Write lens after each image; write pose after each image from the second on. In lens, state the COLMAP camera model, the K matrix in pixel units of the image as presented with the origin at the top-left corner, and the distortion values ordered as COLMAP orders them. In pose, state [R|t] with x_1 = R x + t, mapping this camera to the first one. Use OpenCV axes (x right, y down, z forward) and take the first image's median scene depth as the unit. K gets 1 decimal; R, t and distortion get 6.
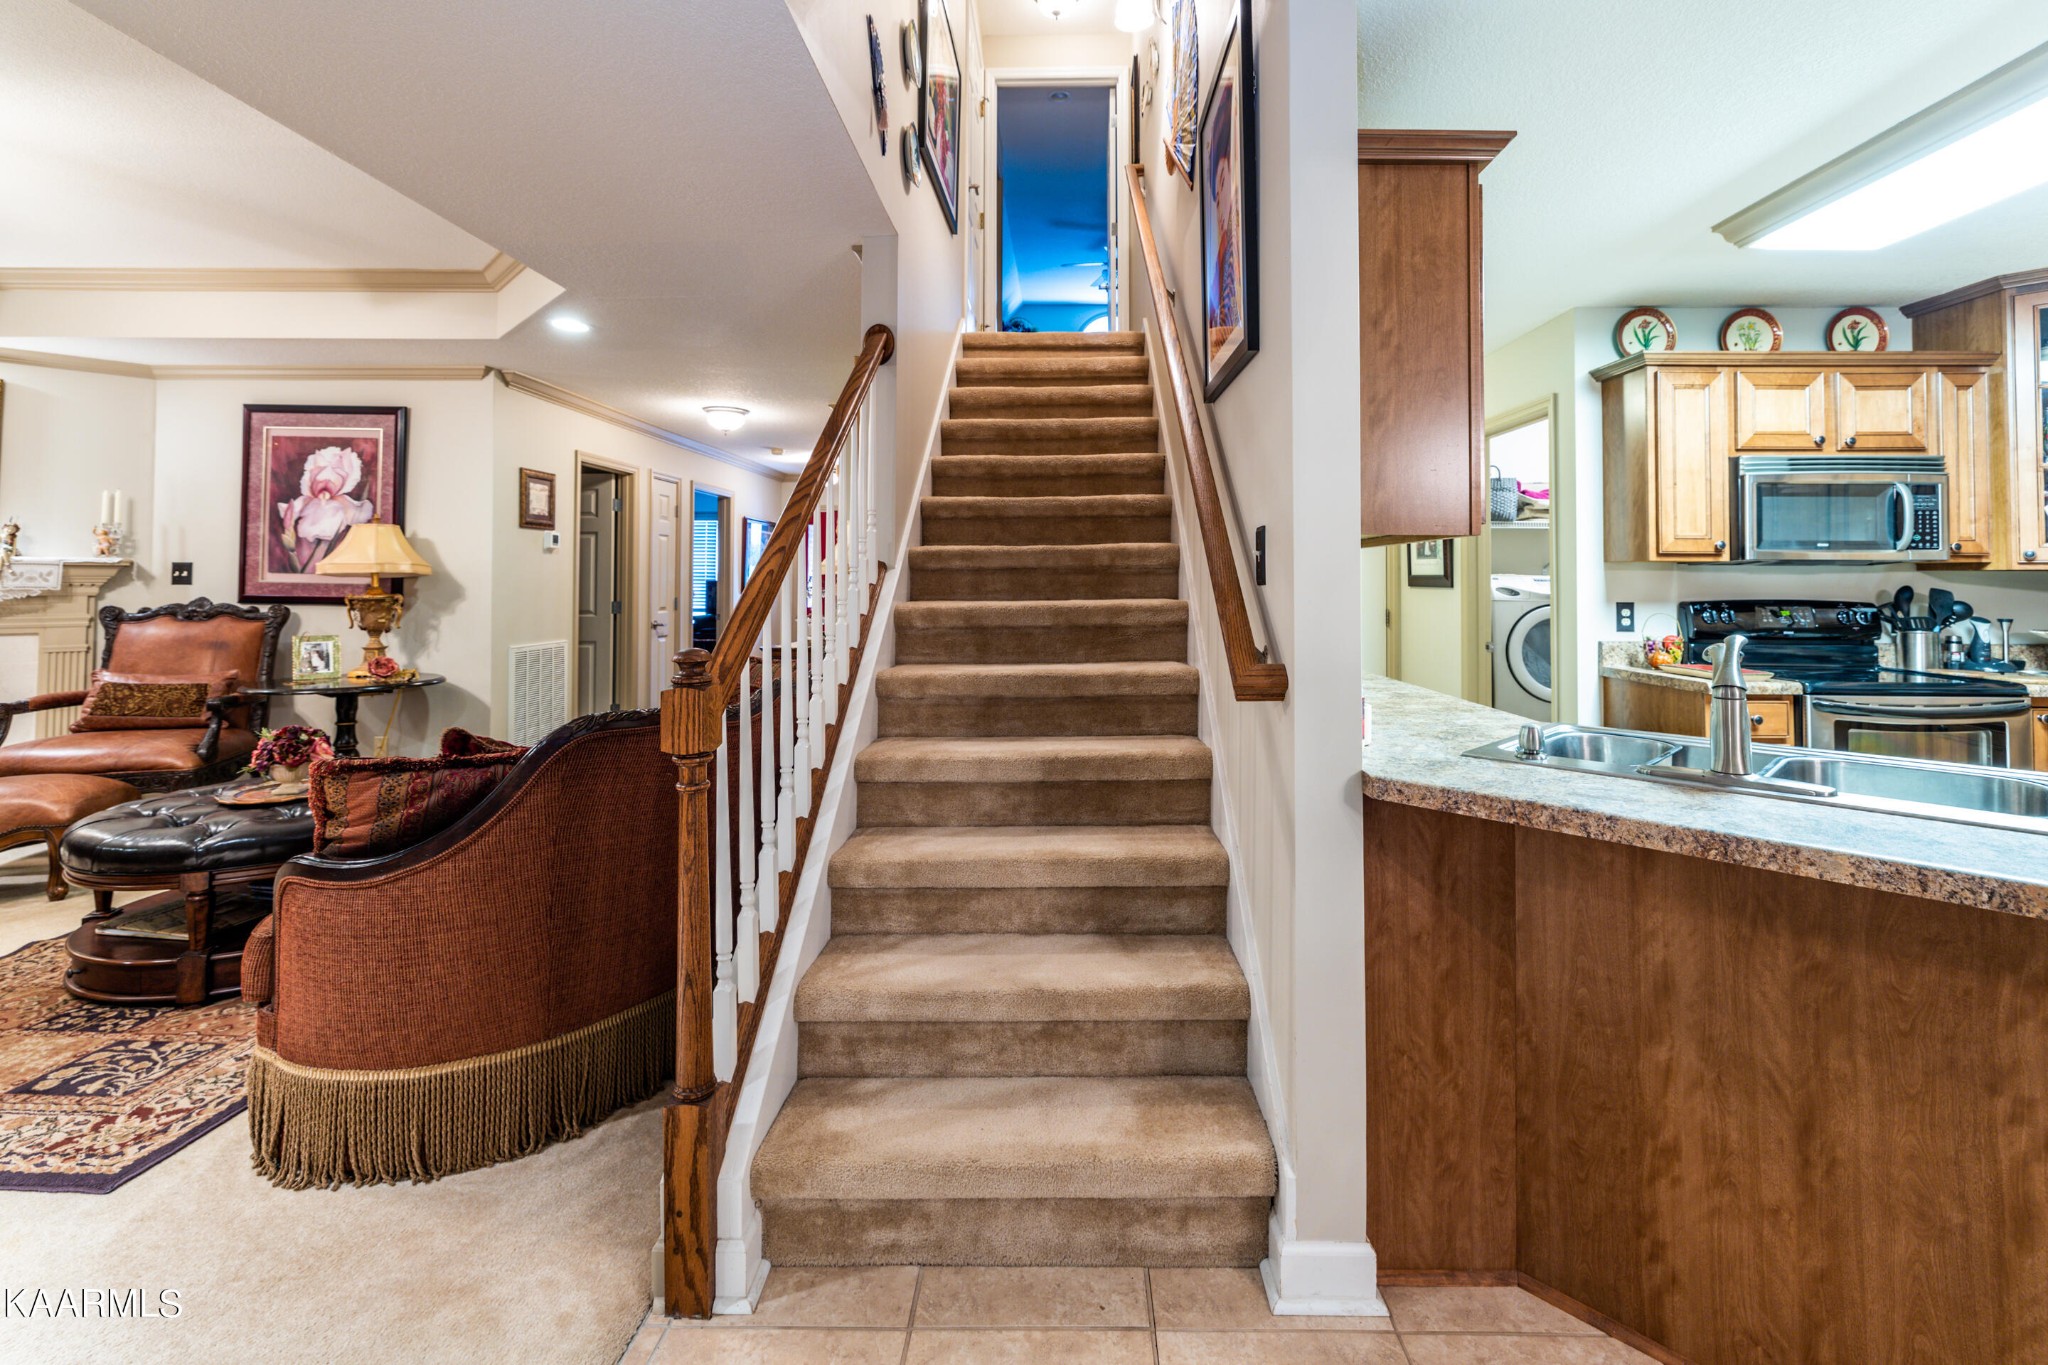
lens RADIAL K [[862.2, 0, 1044.8], [0, 862.2, 566.9], [0, 0, 1]] dist [0.002942, 0.001083]
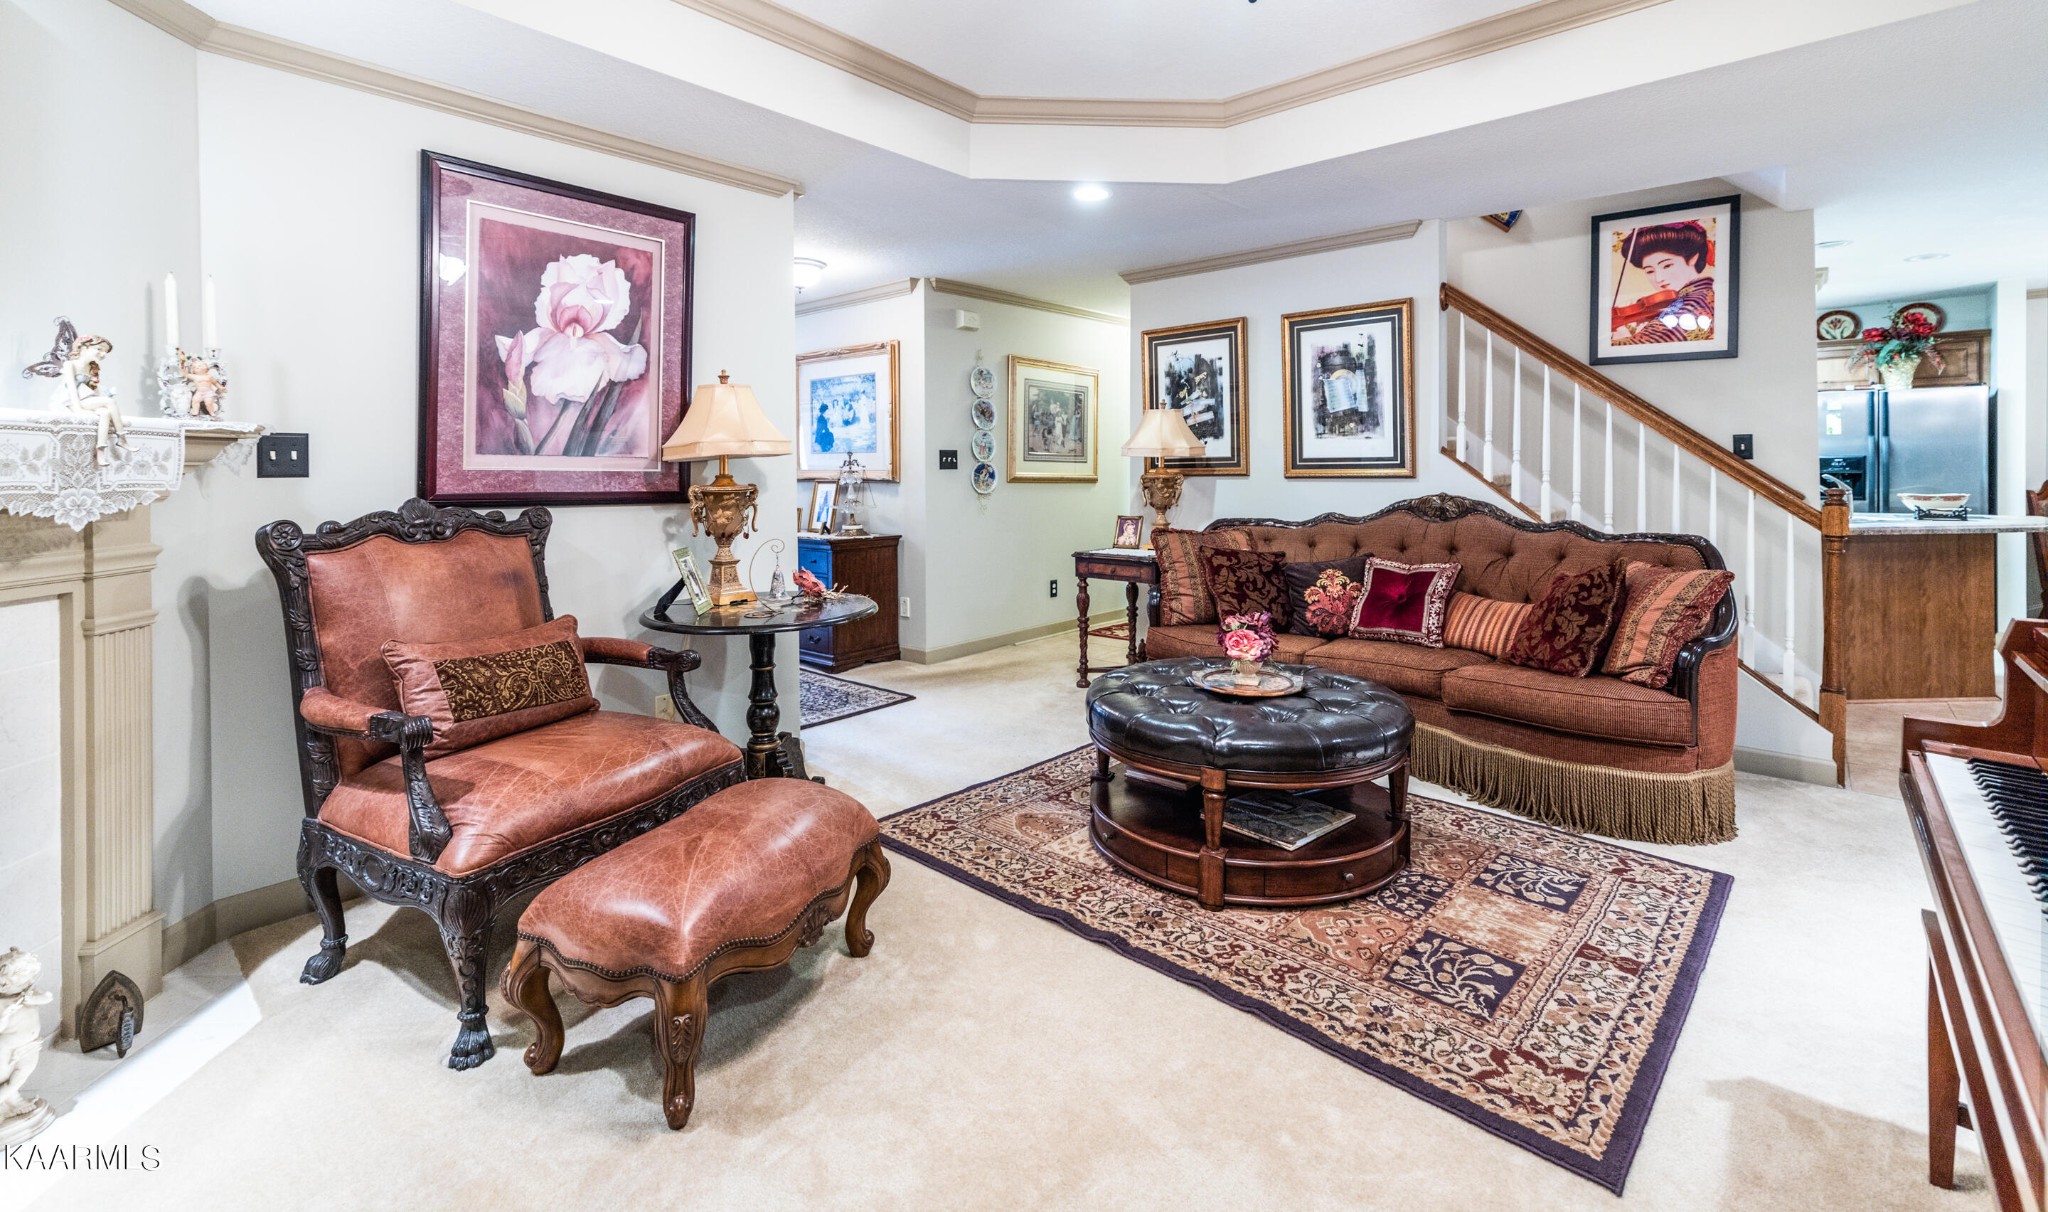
lens RADIAL K [[871.5, 0, 1036.7], [0, 871.5, 462.7], [0, 0, 1]] dist [-0.003294, -0.000234]
pose [[0.667766, -0.004797, 0.744356, -1.080847], [-0.004857, 0.999930, 0.010802, 0.004374], [-0.744355, -0.010829, 0.667696, 0.330226]]
